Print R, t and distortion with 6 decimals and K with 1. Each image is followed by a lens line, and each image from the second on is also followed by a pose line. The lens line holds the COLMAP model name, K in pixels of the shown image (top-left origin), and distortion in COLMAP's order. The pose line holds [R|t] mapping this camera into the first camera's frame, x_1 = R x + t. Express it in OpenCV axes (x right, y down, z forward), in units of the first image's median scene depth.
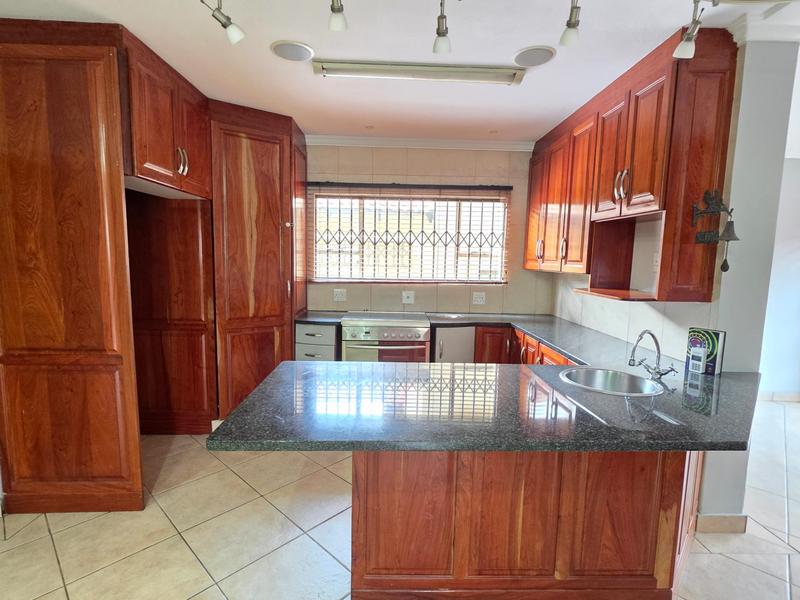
lens RADIAL K [[401.2, 0, 400.0], [0, 401.2, 300.0], [0, 0, 1]] dist [0.000703, 0.001577]
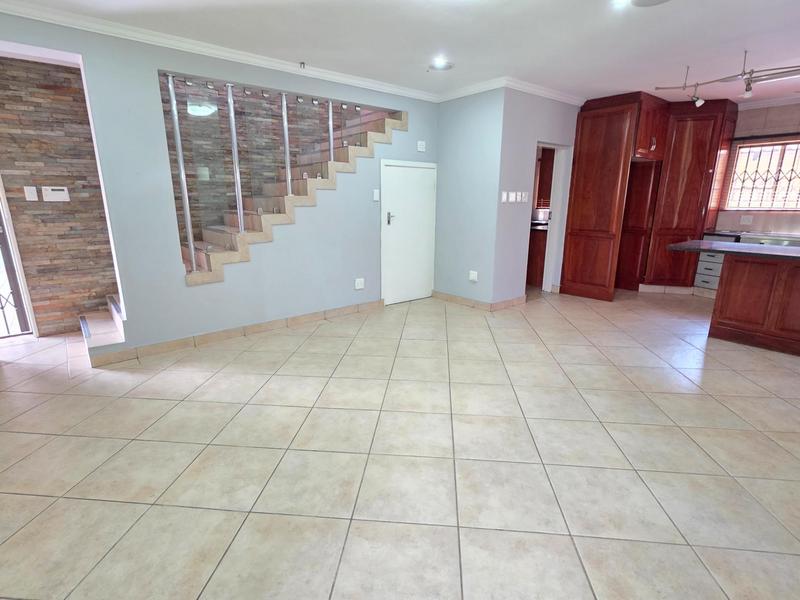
lens RADIAL K [[401.2, 0, 400.0], [0, 401.2, 300.0], [0, 0, 1]] dist [0.000703, 0.001577]
pose [[0.616184, 0.175549, -0.767789, 0.268330], [-0.073646, 0.983415, 0.165745, 0.138156], [0.784152, -0.045585, 0.618893, -0.952362]]
